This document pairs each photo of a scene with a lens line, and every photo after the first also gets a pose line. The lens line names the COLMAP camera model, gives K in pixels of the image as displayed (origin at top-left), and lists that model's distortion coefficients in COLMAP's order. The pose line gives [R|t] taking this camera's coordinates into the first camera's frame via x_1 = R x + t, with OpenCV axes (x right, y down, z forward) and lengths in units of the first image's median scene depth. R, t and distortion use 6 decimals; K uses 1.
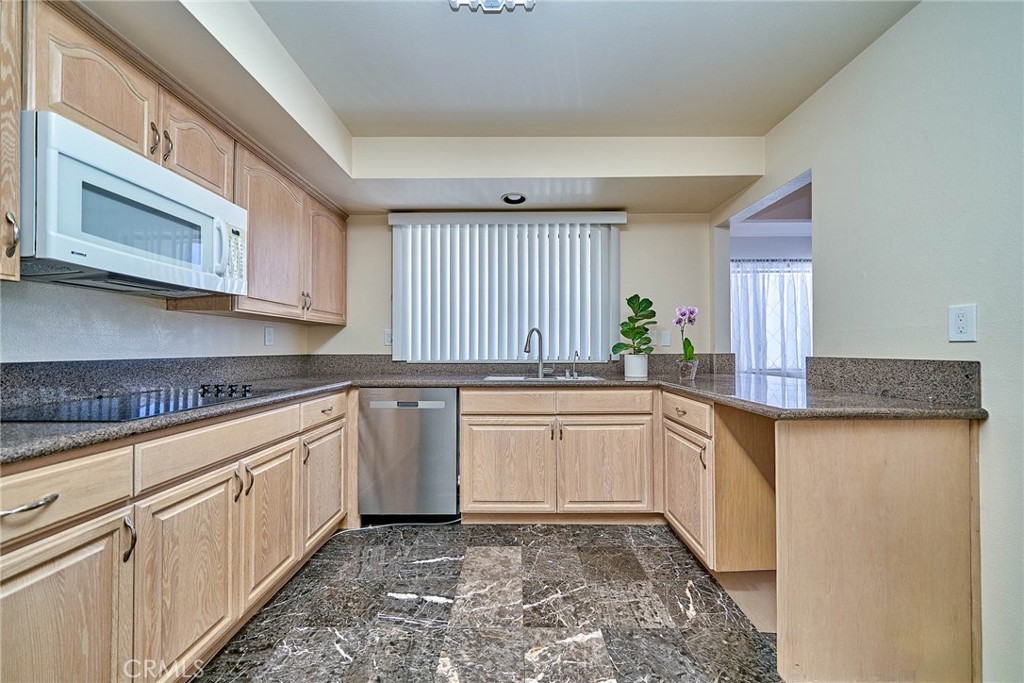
lens RADIAL K [[377.0, 0, 509.3], [0, 377.0, 344.4], [0, 0, 1]] dist [0.001972, -0.002247]
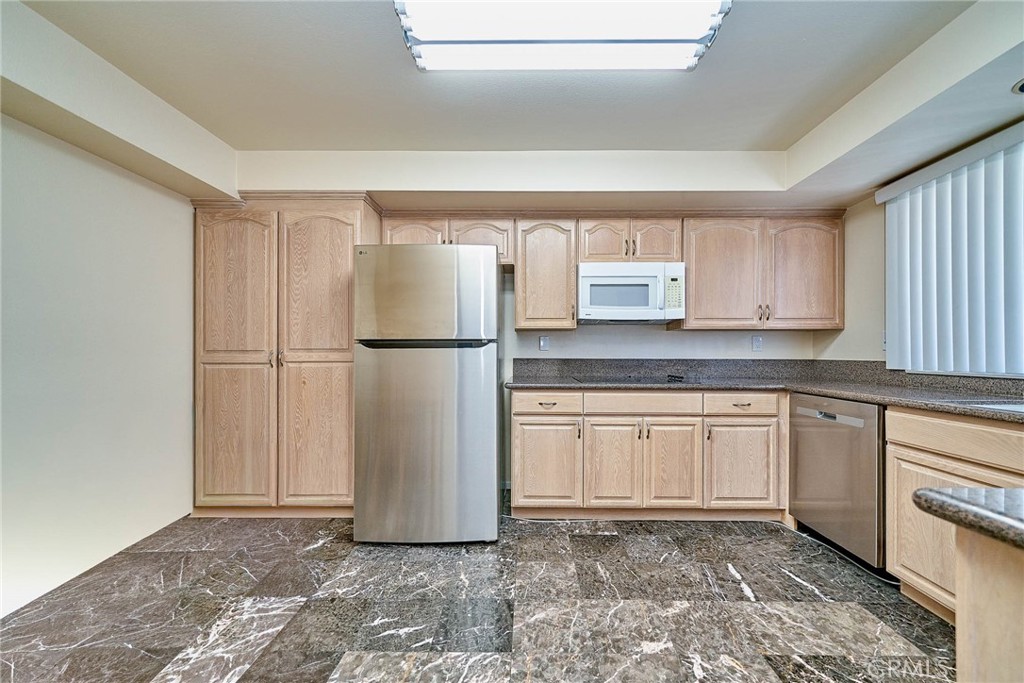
lens RADIAL K [[377.0, 0, 523.8], [0, 377.0, 351.0], [0, 0, 1]] dist [0.001972, -0.002247]
pose [[-0.004108, -0.005153, -0.999978, 0.751511], [0.007107, 0.999961, -0.005182, 0.004472], [0.999966, -0.007128, -0.004071, 0.330546]]
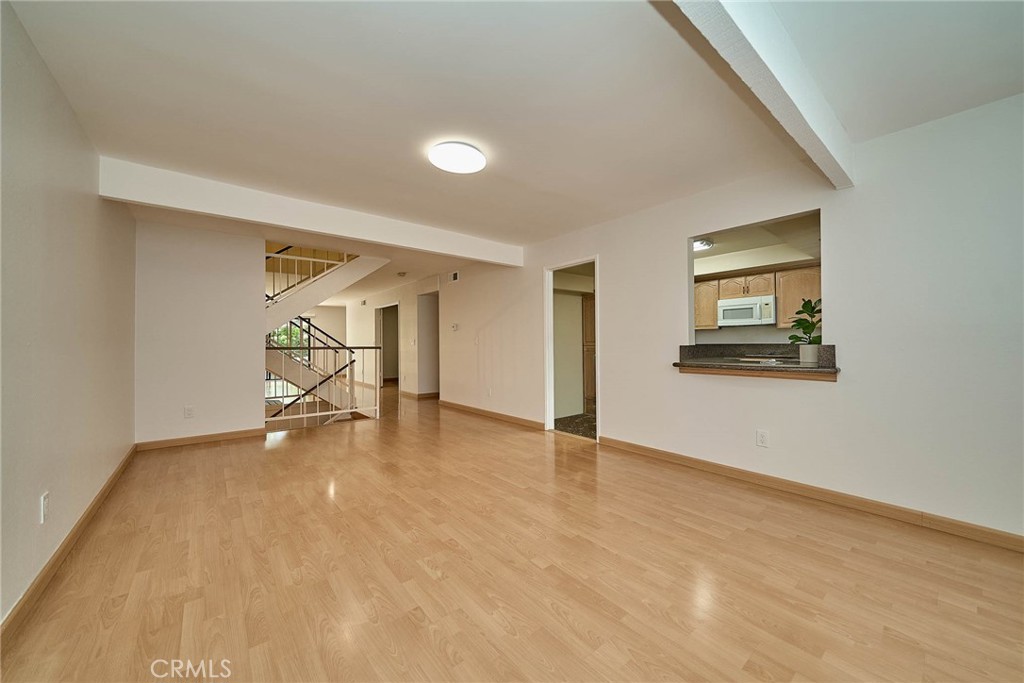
lens RADIAL K [[377.0, 0, 506.8], [0, 377.0, 345.4], [0, 0, 1]] dist [0.001972, -0.002247]
pose [[-0.766108, 0.009187, -0.642647, 2.636726], [0.020869, 0.999726, -0.010586, 0.032097], [0.642373, -0.021522, -0.766089, 1.776491]]
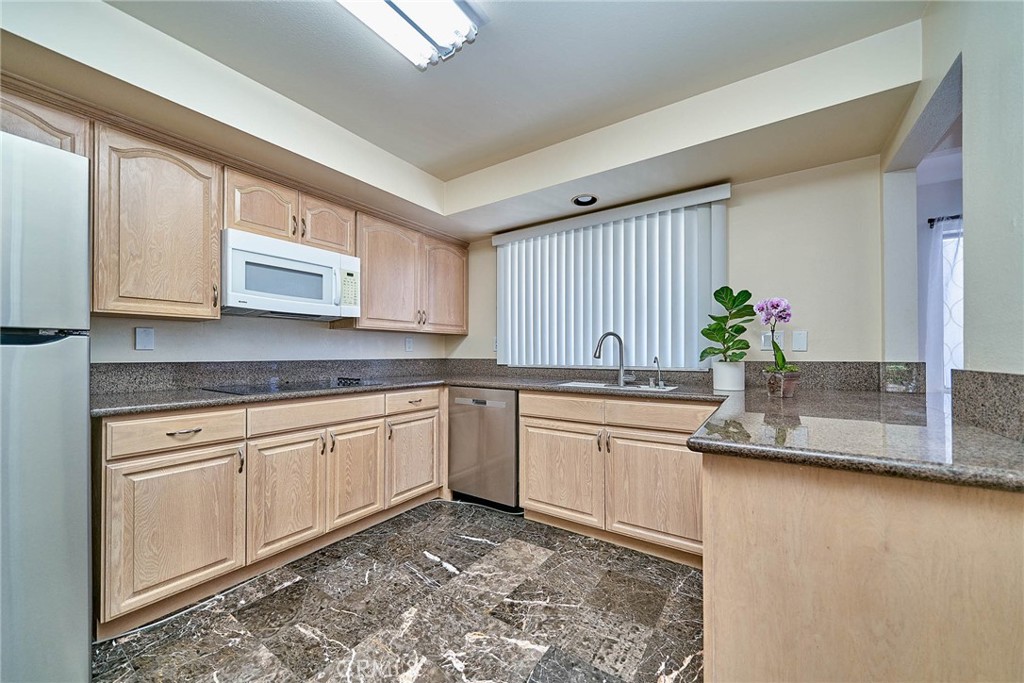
lens RADIAL K [[377.0, 0, 513.2], [0, 377.0, 350.2], [0, 0, 1]] dist [0.001972, -0.002247]
pose [[0.832255, -0.003742, -0.554380, 0.540220], [0.005178, 0.999986, 0.001024, -0.001025], [0.554368, -0.003723, 0.832263, 0.115891]]
